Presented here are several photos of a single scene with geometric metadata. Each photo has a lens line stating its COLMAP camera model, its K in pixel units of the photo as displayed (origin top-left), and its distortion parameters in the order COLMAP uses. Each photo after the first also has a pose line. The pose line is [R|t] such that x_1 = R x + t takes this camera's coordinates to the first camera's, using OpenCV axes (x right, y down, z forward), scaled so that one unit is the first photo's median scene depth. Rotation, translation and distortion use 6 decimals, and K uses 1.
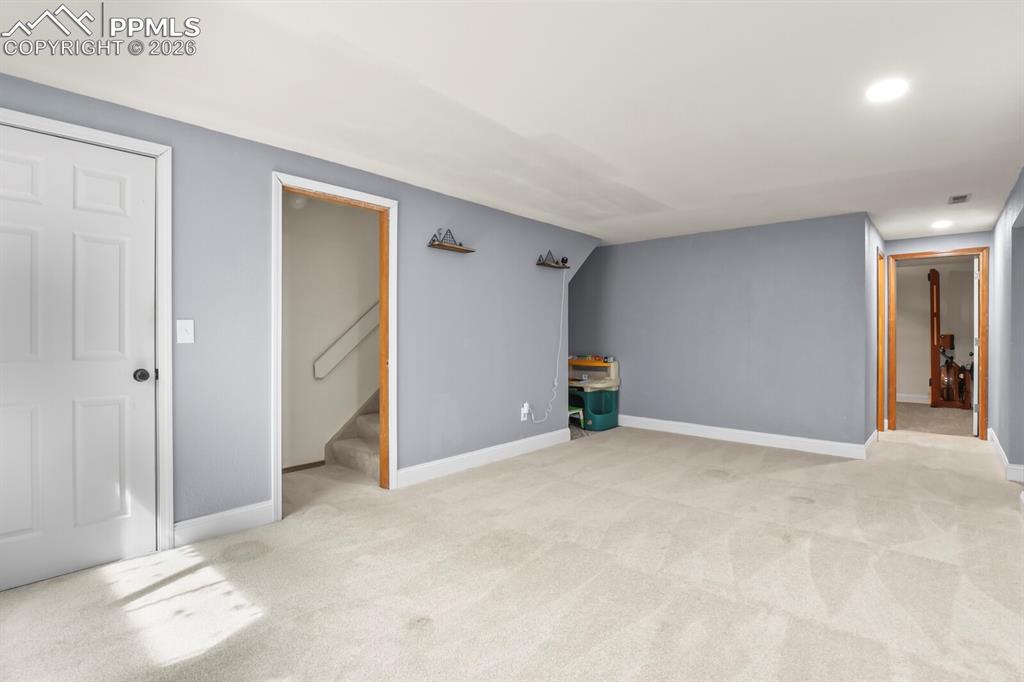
lens RADIAL K [[497.2, 0, 516.5], [0, 497.2, 337.5], [0, 0, 1]] dist [-0.013973, -0.004416]
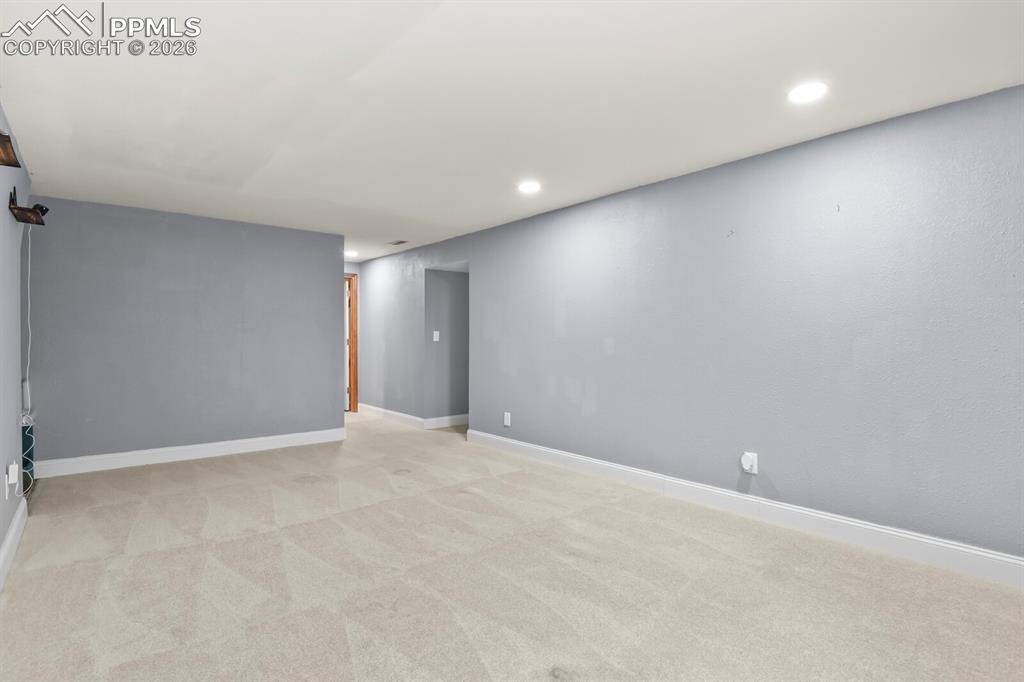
lens RADIAL K [[497.2, 0, 516.8], [0, 497.2, 338.9], [0, 0, 1]] dist [-0.013973, -0.004416]
pose [[0.140449, -0.004335, 0.990078, -0.640109], [0.004542, 0.999983, 0.003734, -0.004415], [-0.990077, 0.003973, 0.140467, 0.582372]]
